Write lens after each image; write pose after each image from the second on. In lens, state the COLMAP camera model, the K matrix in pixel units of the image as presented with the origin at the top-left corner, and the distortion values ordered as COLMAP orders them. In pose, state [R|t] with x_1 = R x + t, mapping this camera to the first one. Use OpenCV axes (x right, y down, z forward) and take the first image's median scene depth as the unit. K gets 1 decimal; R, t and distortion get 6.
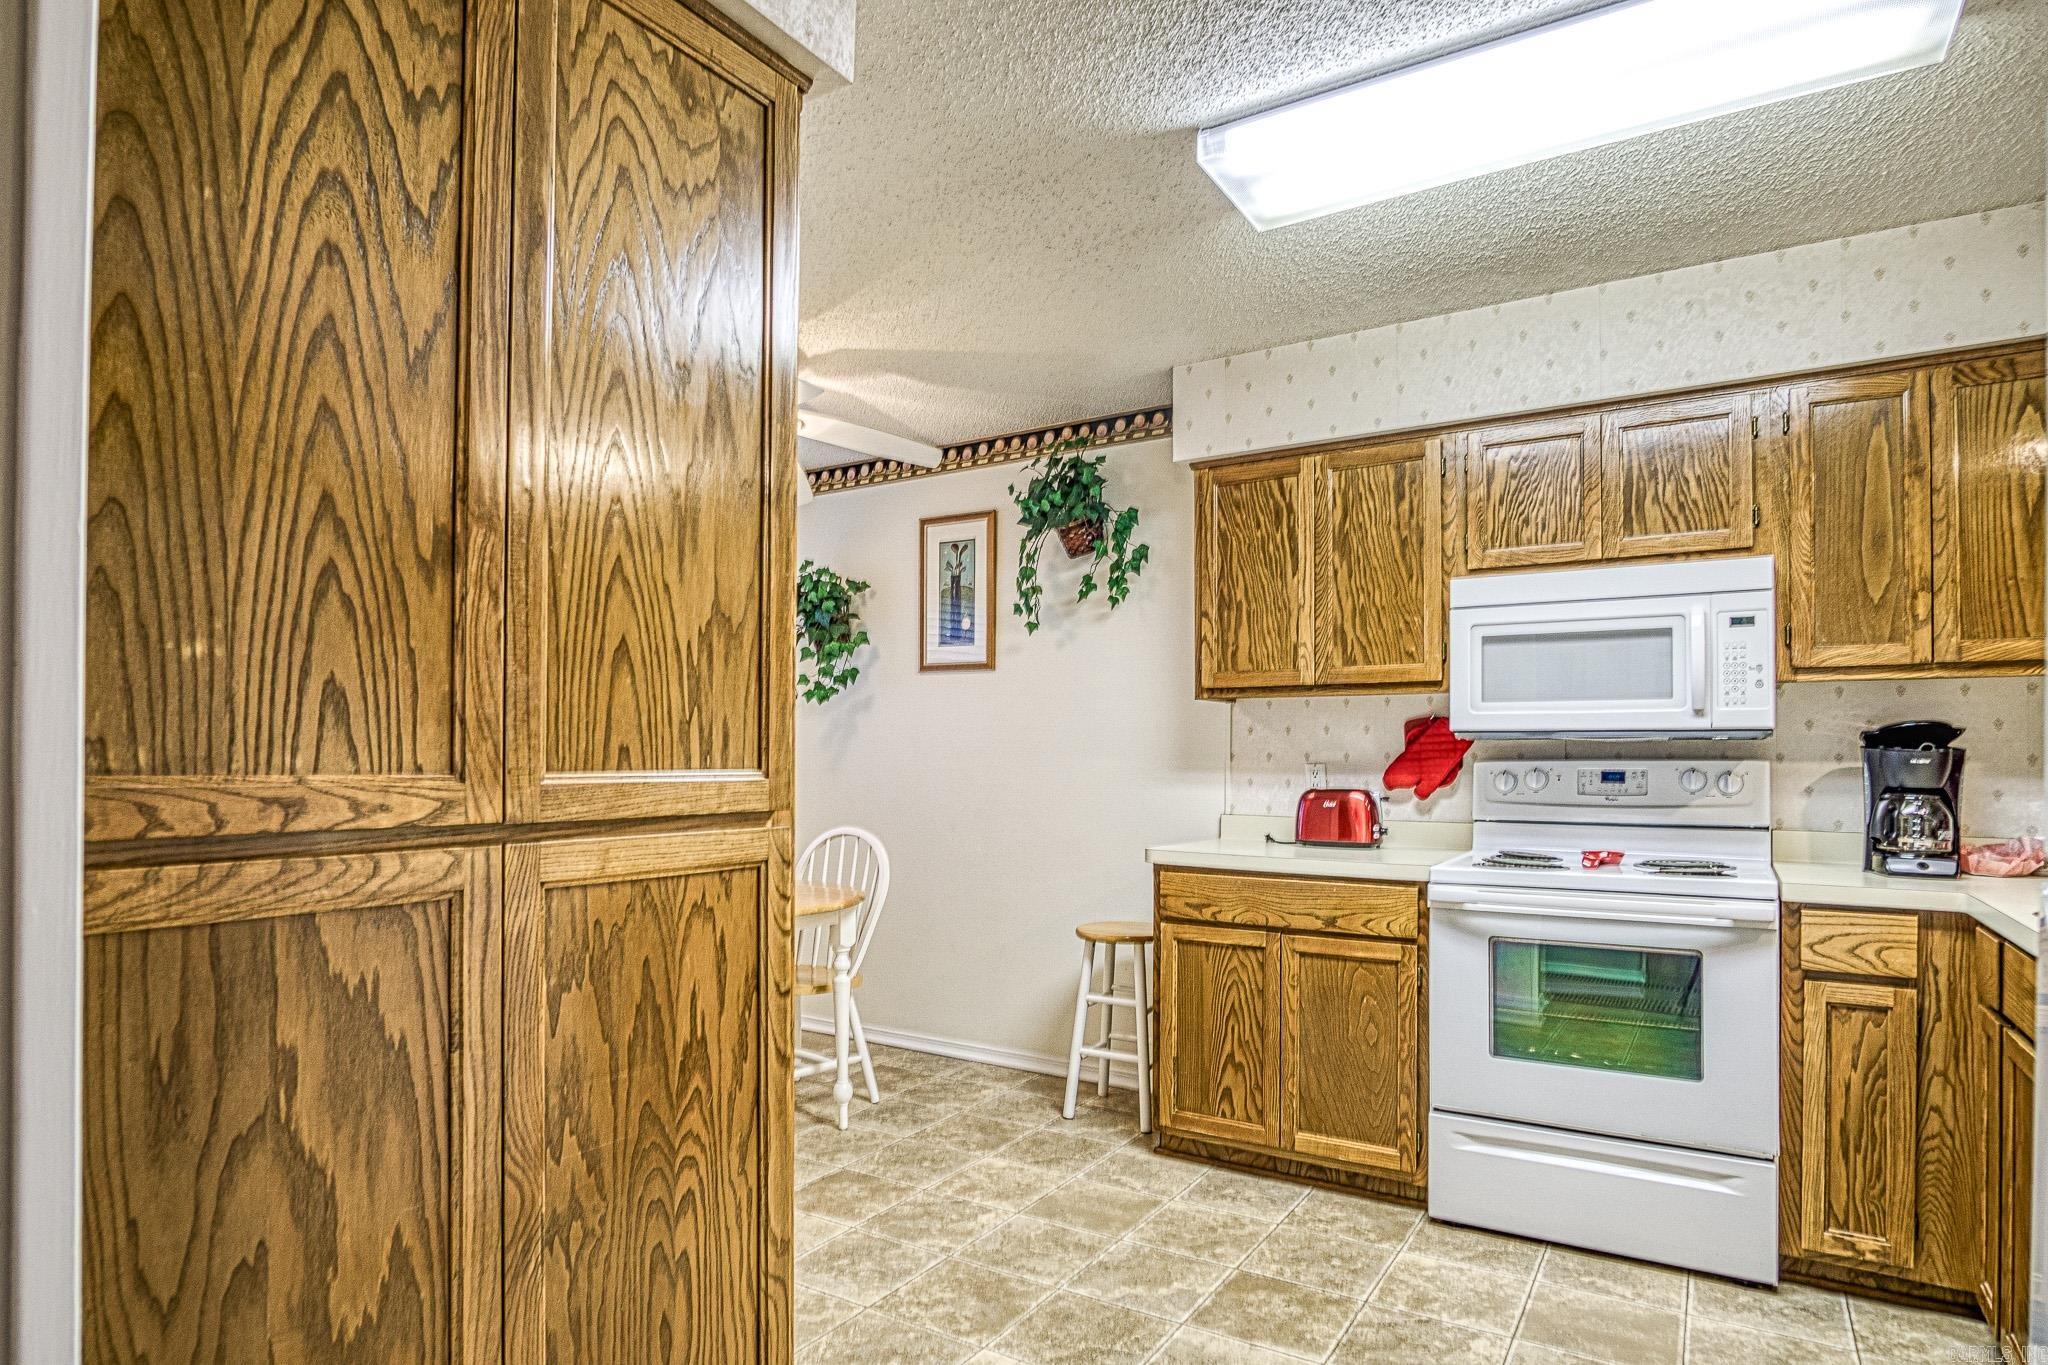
lens RADIAL K [[1097.6, 0, 1021.0], [0, 1097.6, 745.6], [0, 0, 1]] dist [-0.025214, 0.000668]
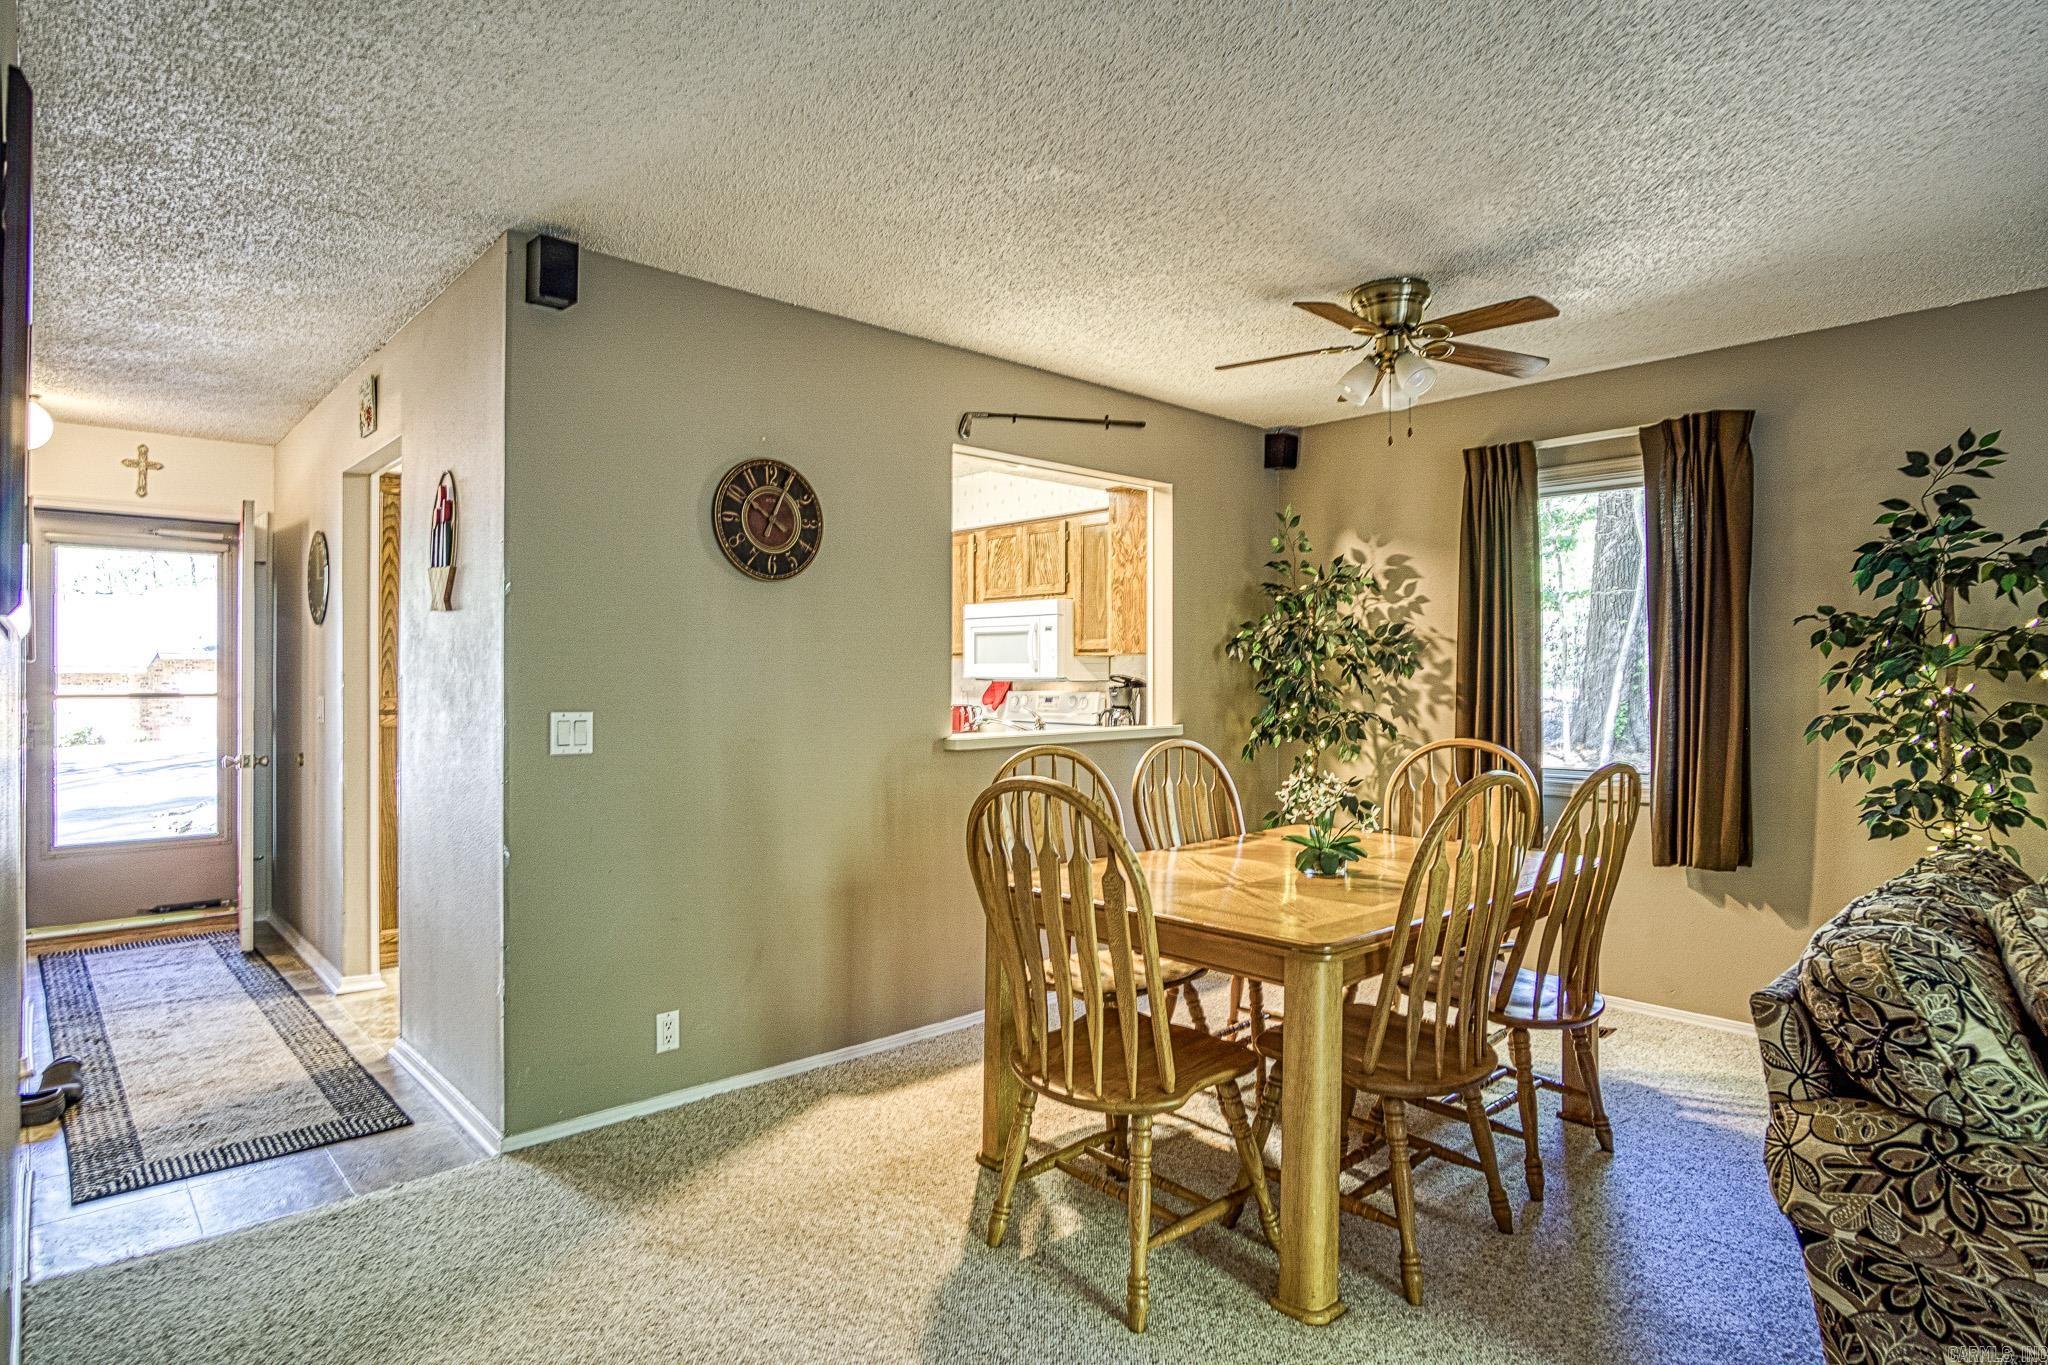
lens RADIAL K [[1104.4, 0, 1024.7], [0, 1104.4, 690.5], [0, 0, 1]] dist [-0.031139, 0.004639]
pose [[0.964796, 0.004318, -0.262964, 1.031619], [0.000922, 0.999804, 0.019801, -0.029789], [0.262997, -0.019347, 0.964603, -0.993685]]
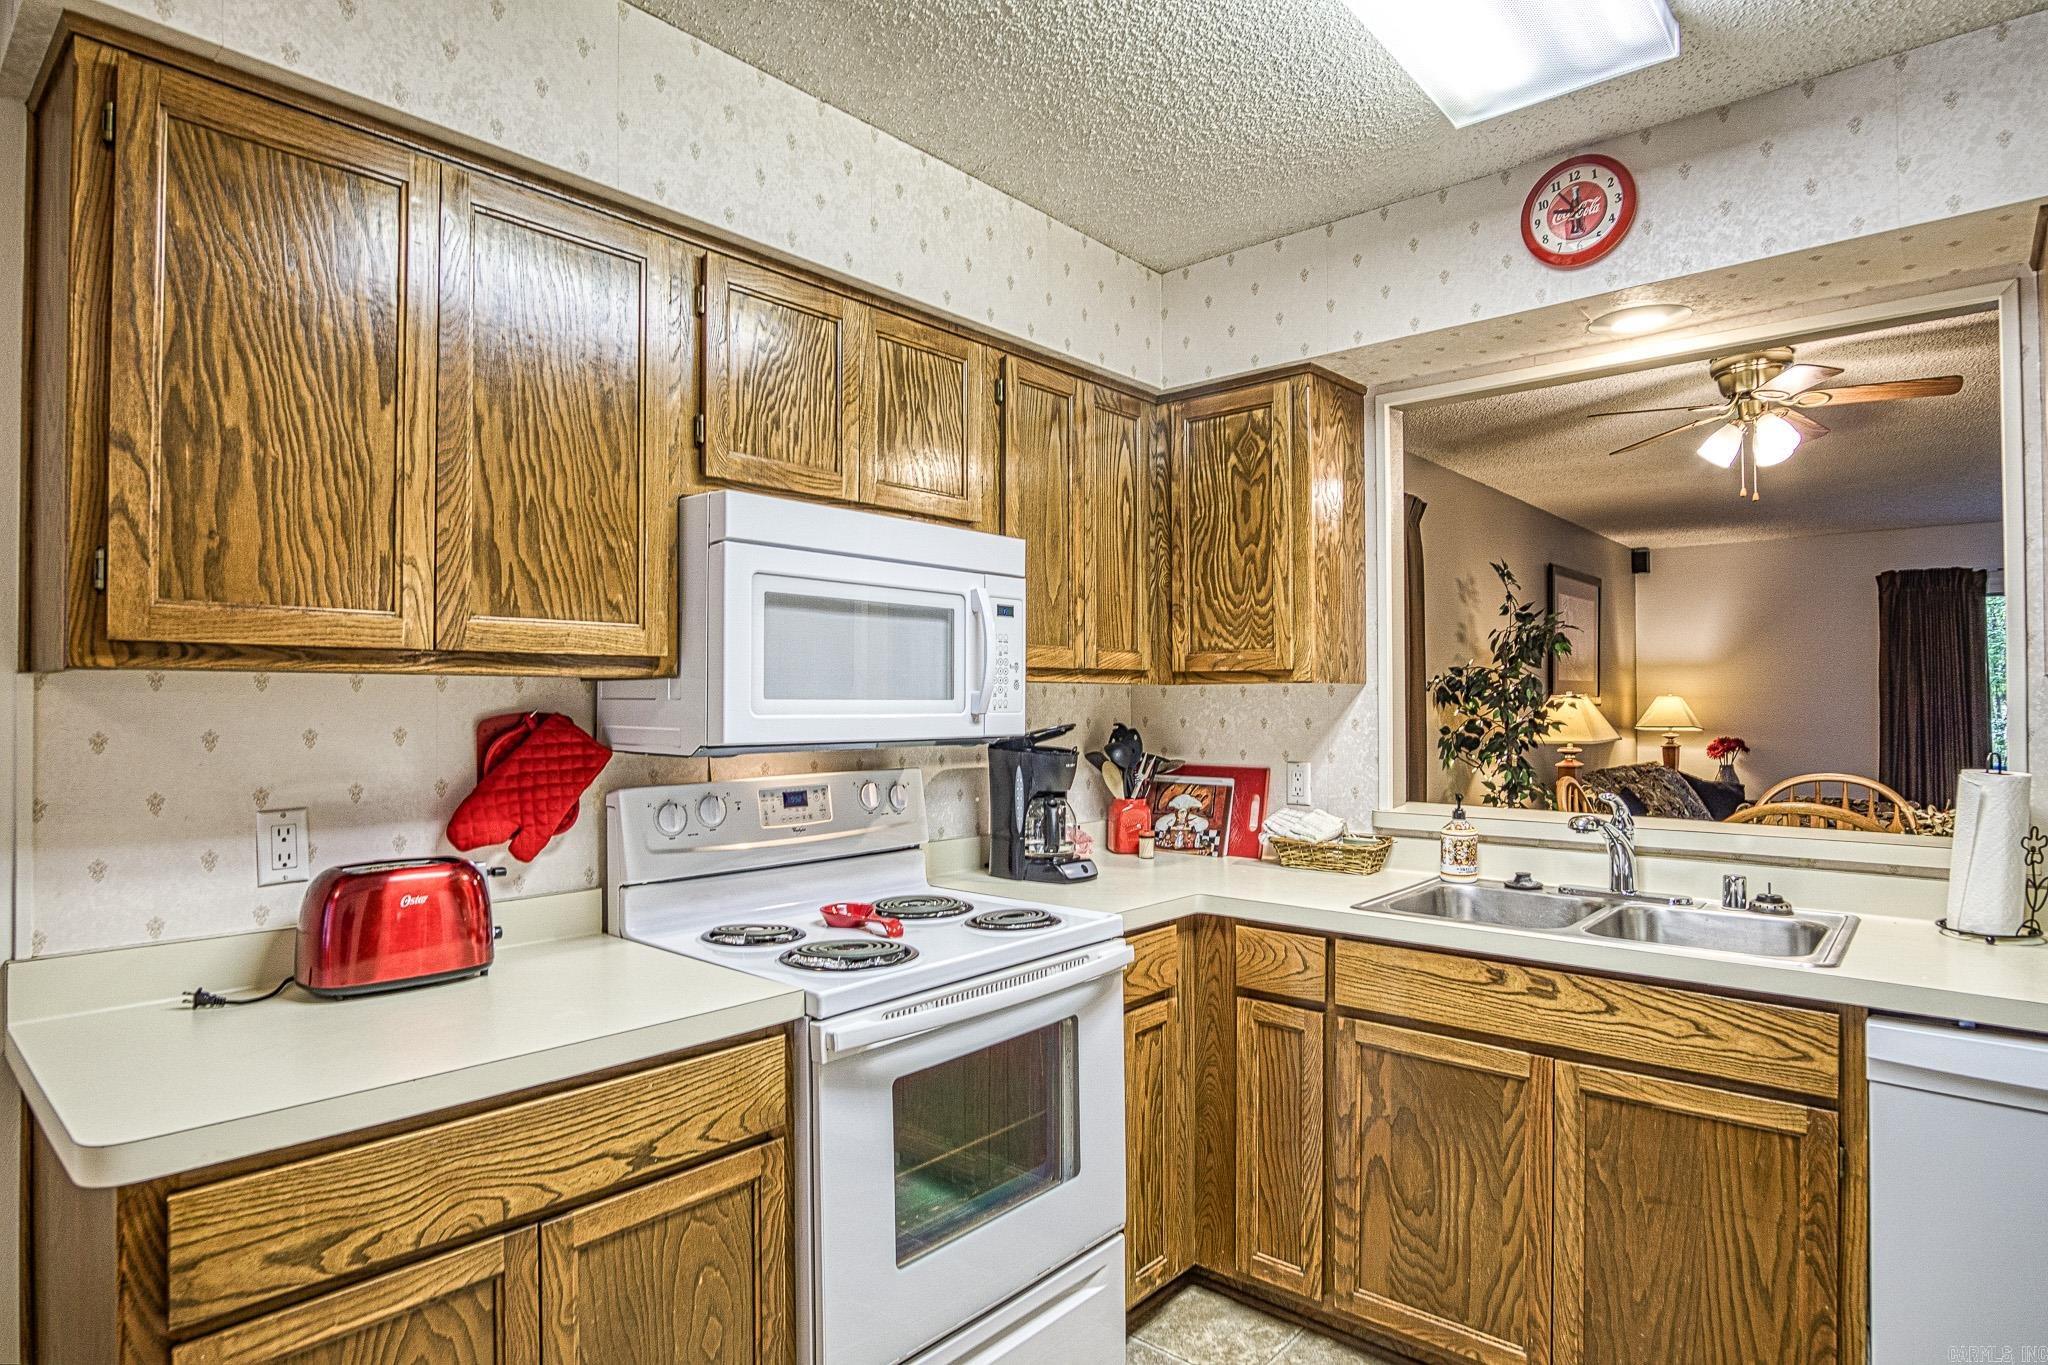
lens RADIAL K [[1104.4, 0, 1024.7], [0, 1104.4, 690.5], [0, 0, 1]] dist [-0.031139, 0.004639]
pose [[0.163382, 0.007727, 0.986533, -0.159687], [-0.006709, 0.999955, -0.006721, -0.039858], [-0.986540, -0.005521, 0.163426, 0.723425]]
